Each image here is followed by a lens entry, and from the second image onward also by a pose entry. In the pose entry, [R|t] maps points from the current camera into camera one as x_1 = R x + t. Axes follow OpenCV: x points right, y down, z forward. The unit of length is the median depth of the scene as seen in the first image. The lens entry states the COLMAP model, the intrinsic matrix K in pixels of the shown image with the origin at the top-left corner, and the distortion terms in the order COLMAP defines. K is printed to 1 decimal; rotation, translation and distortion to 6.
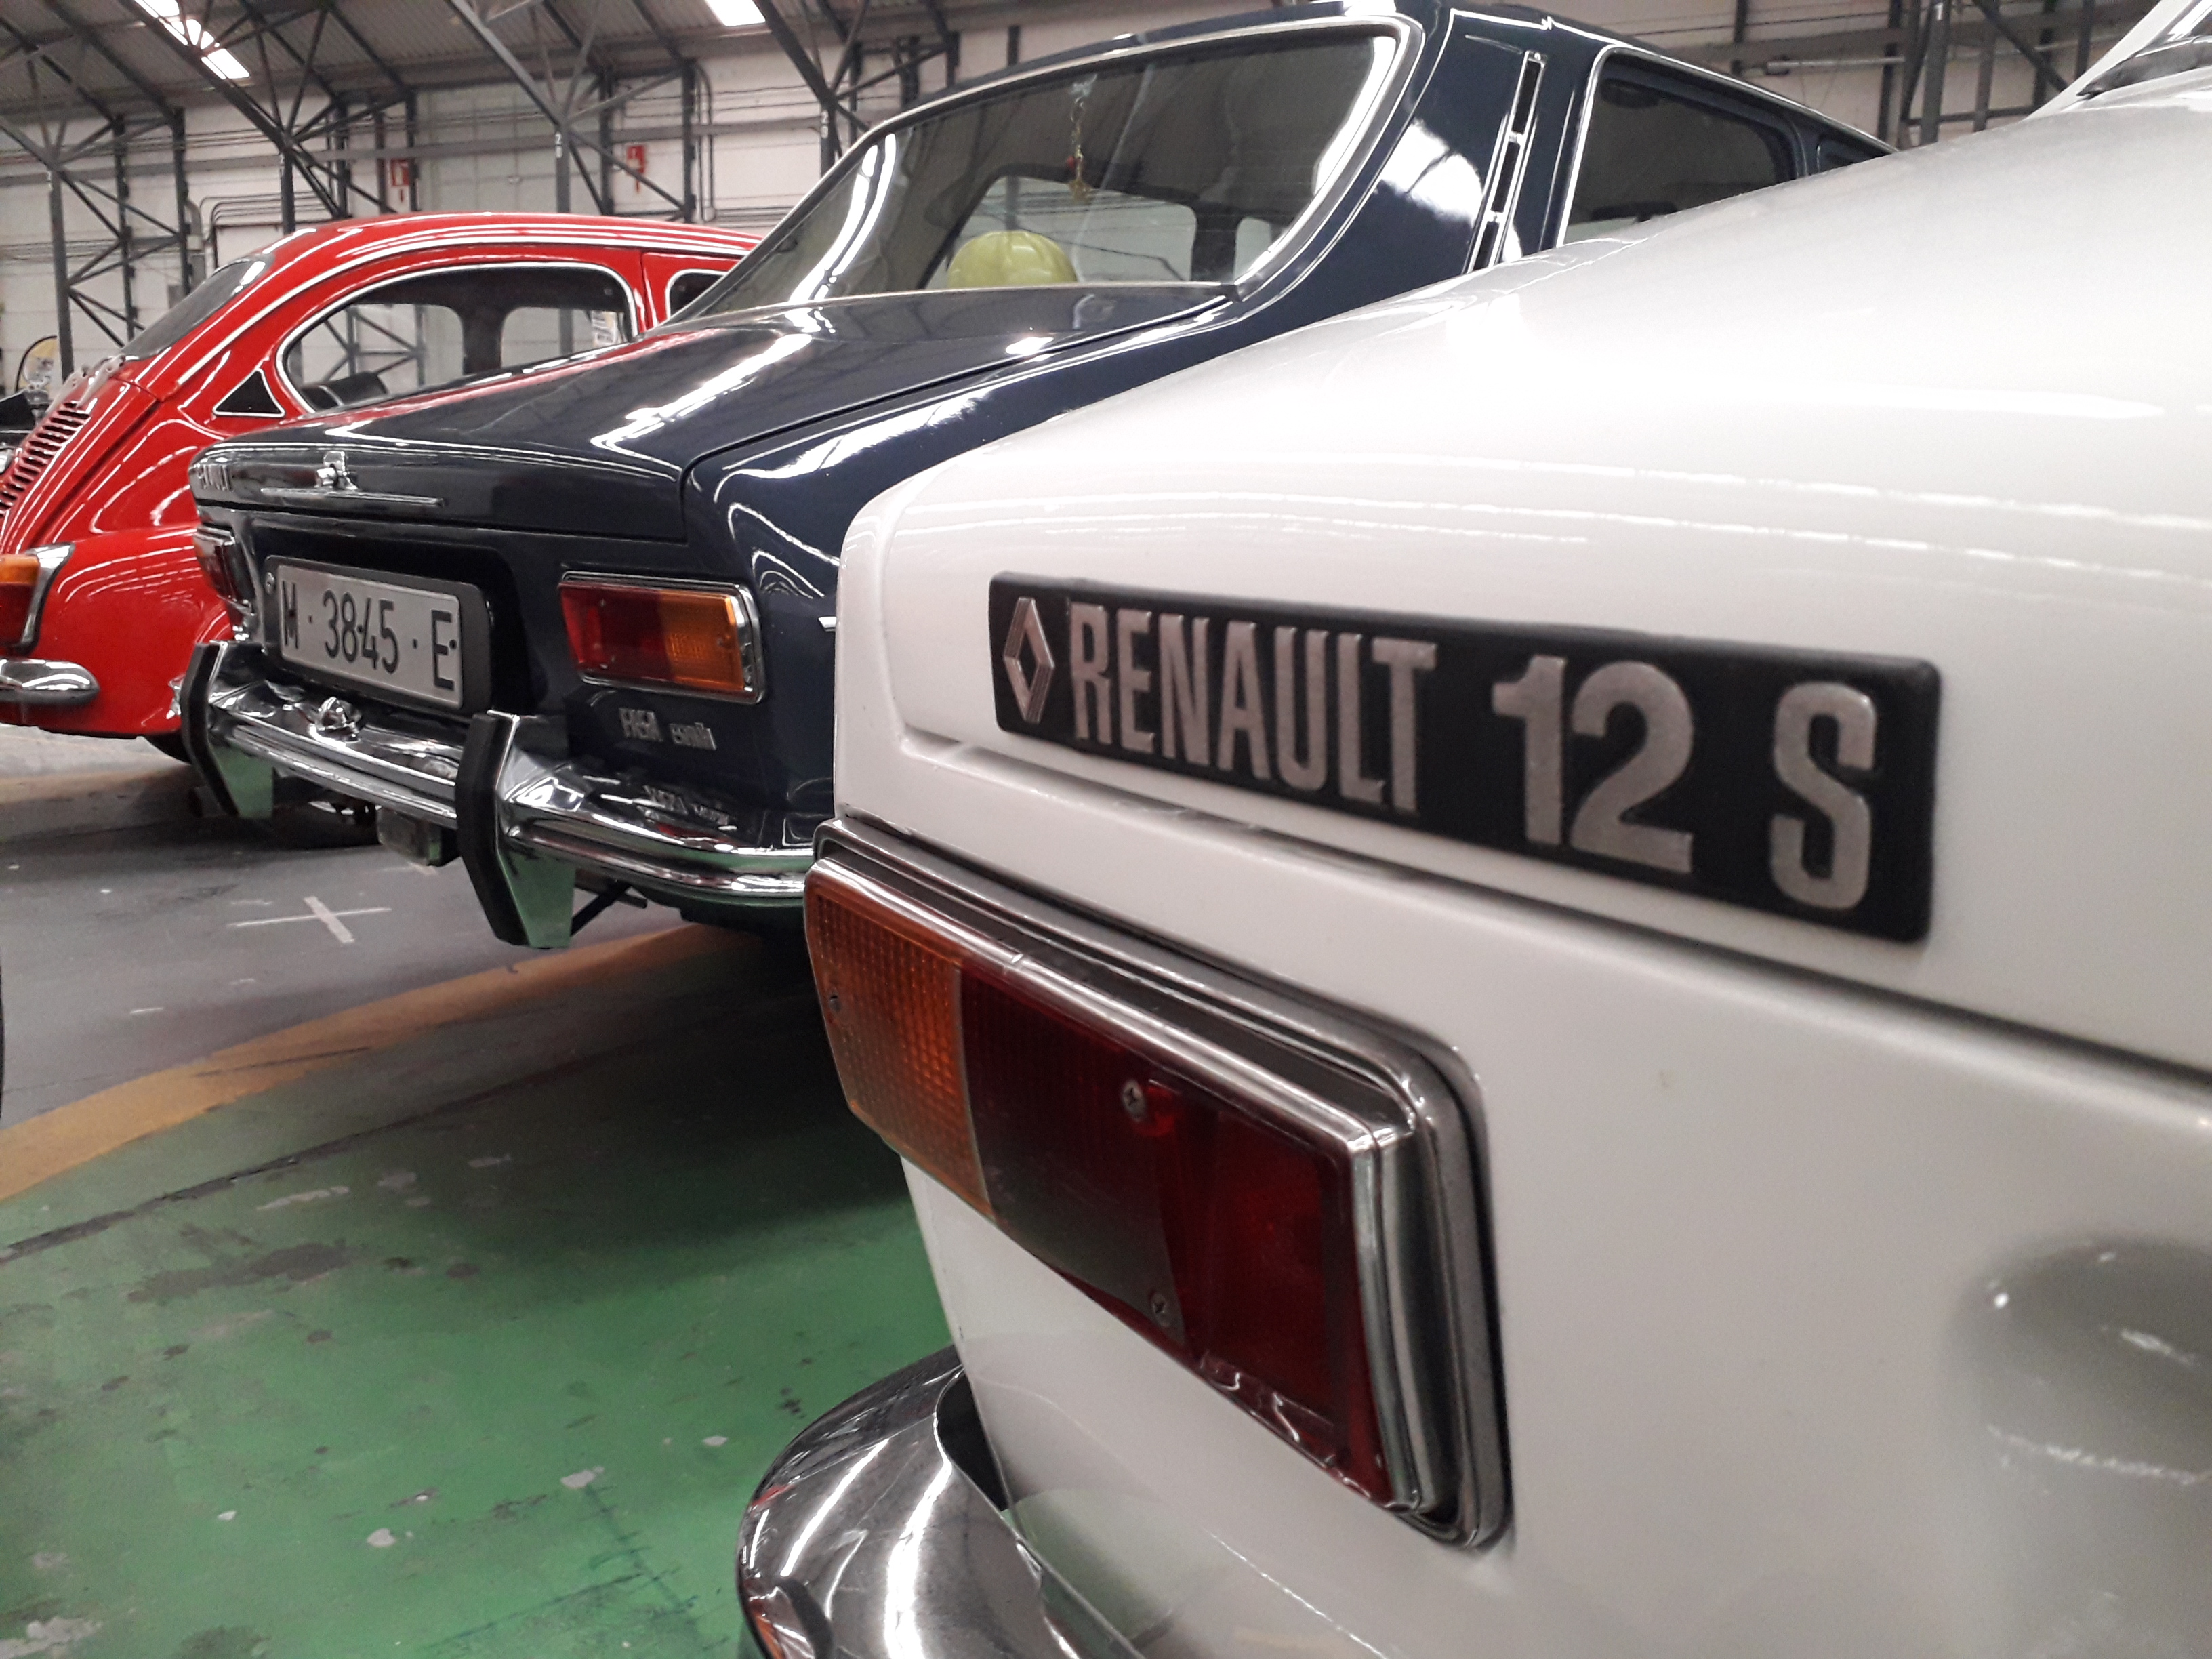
lens RADIAL K [[1754.6, 0, 1109.4], [0, 1754.6, 825.7], [0, 0, 1]] dist [0.000351, -0.000151]
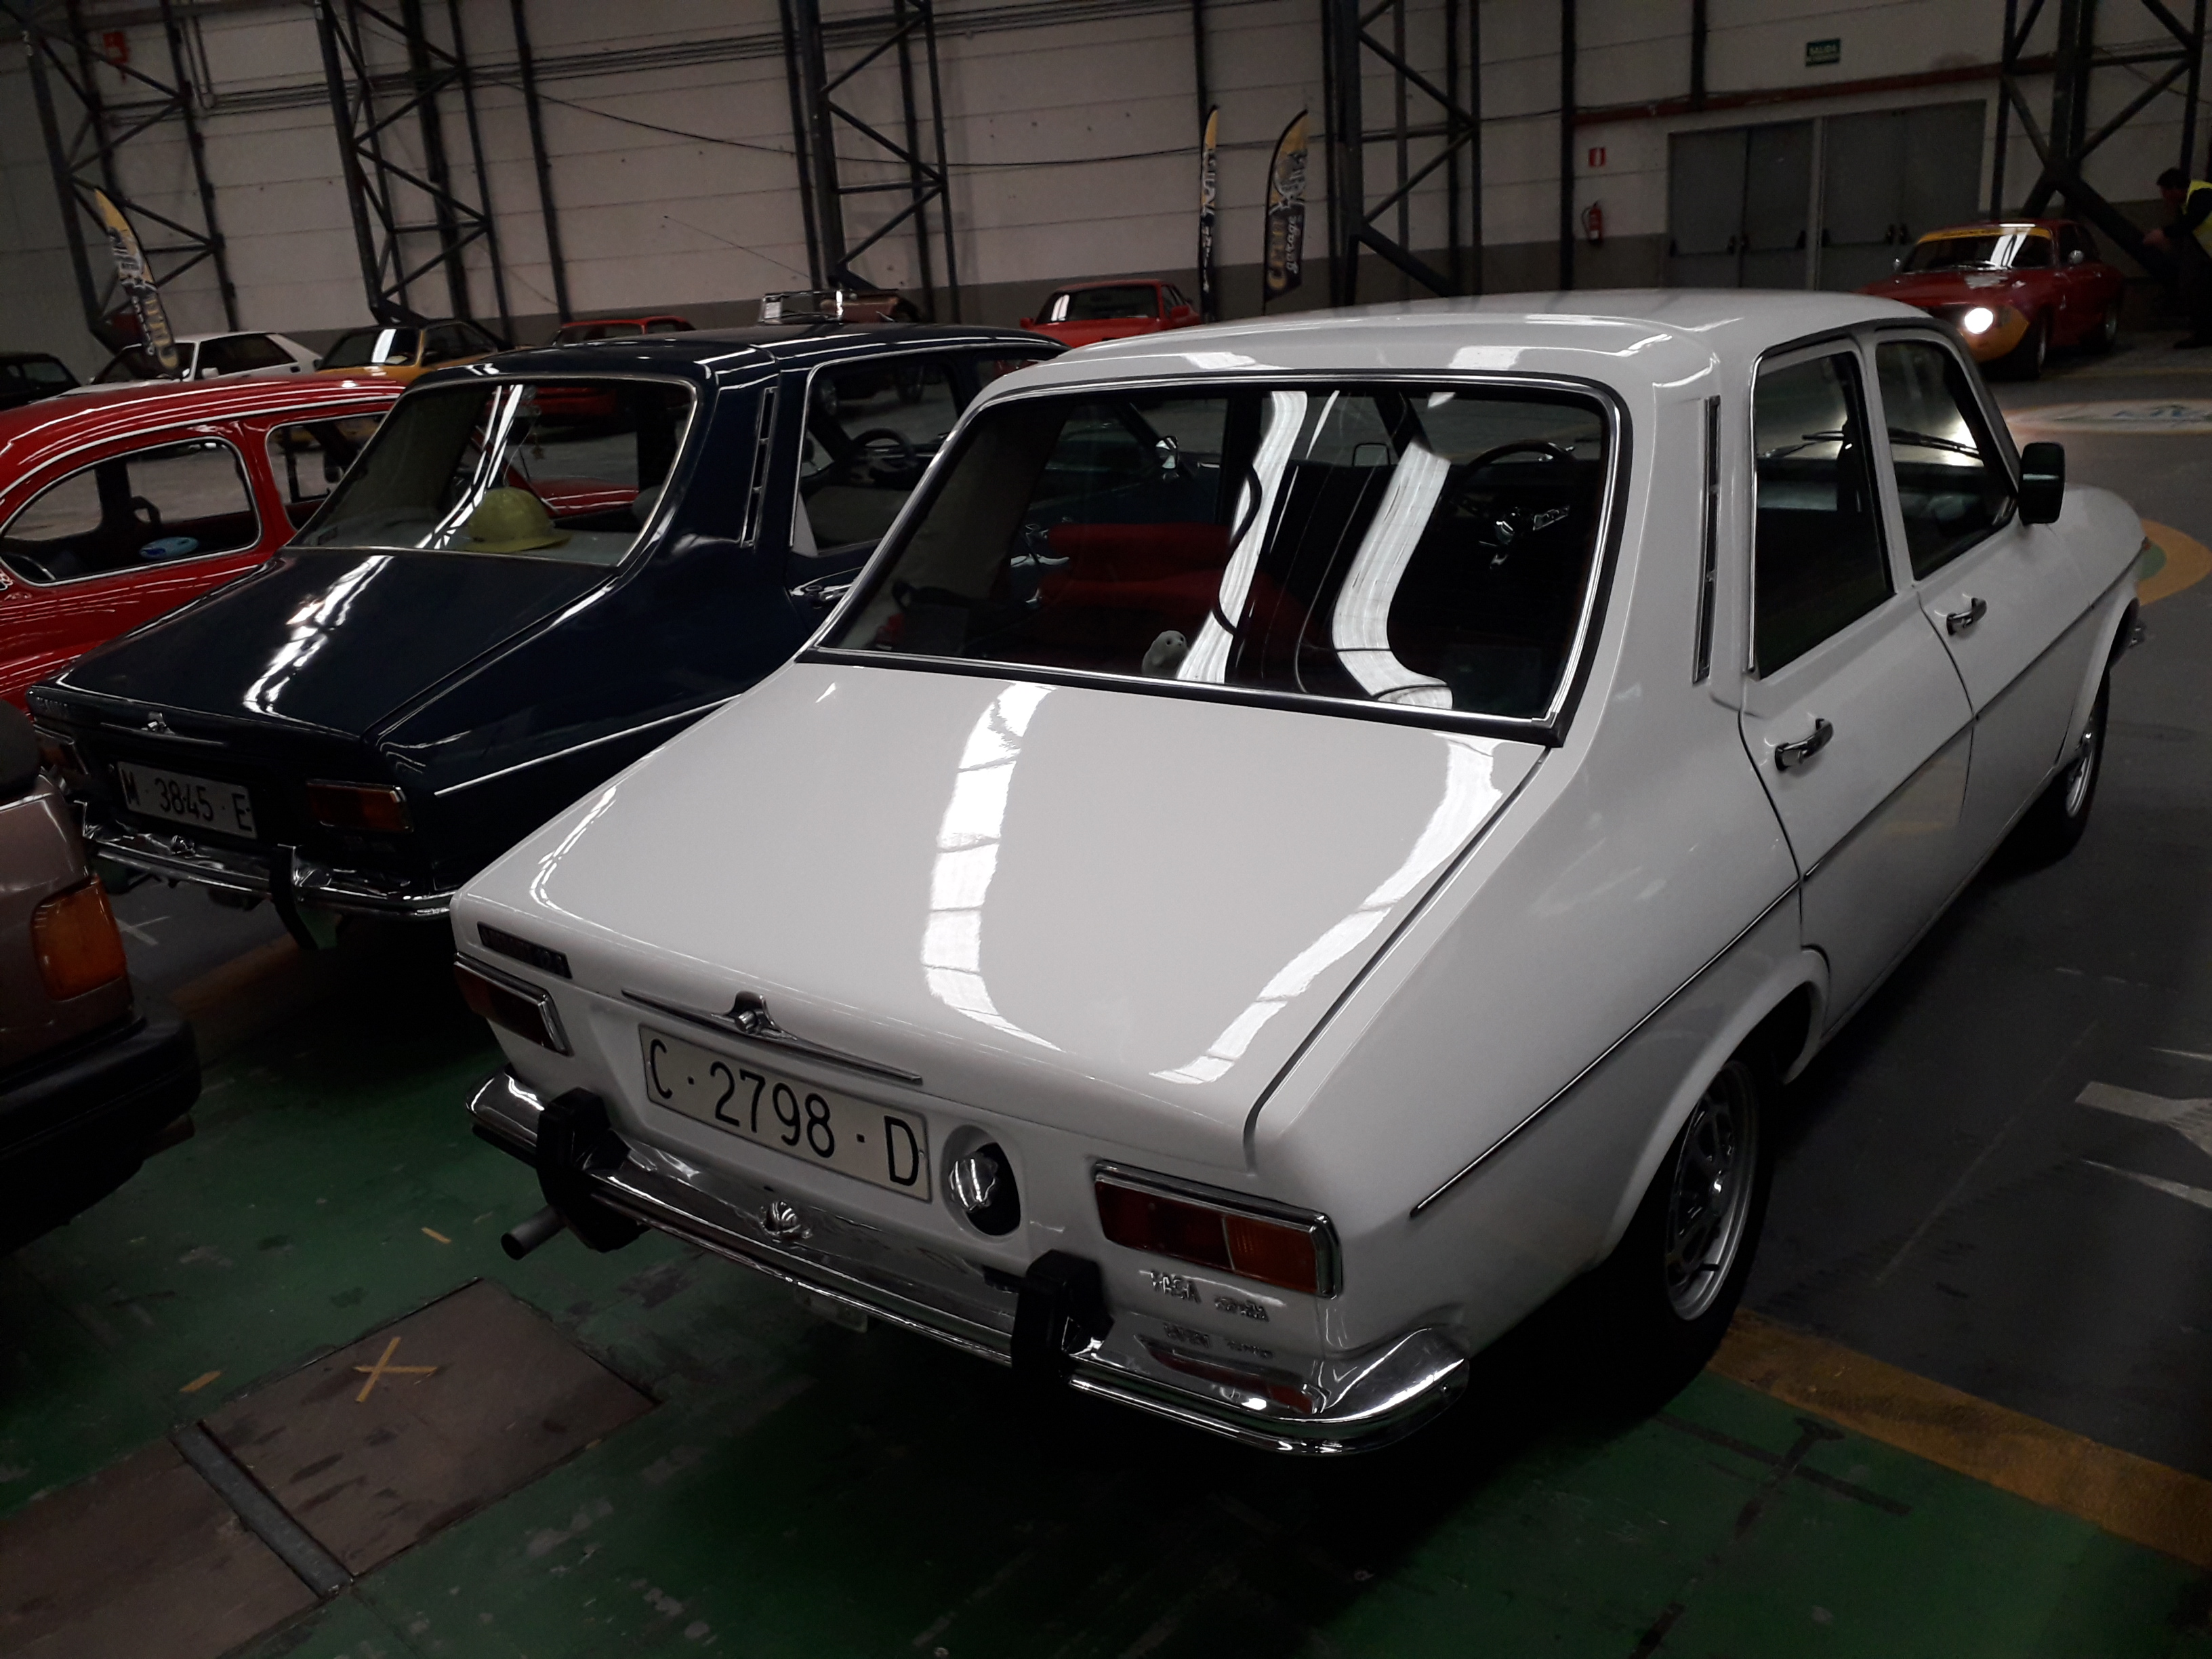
lens RADIAL K [[1754.6, 0, 1105.1], [0, 1754.6, 835.3], [0, 0, 1]] dist [0.000351, -0.000151]
pose [[0.971499, -0.155055, 0.179296, 0.175466], [0.132426, 0.982363, 0.132011, -0.166170], [-0.196603, -0.104505, 0.974898, -0.932565]]
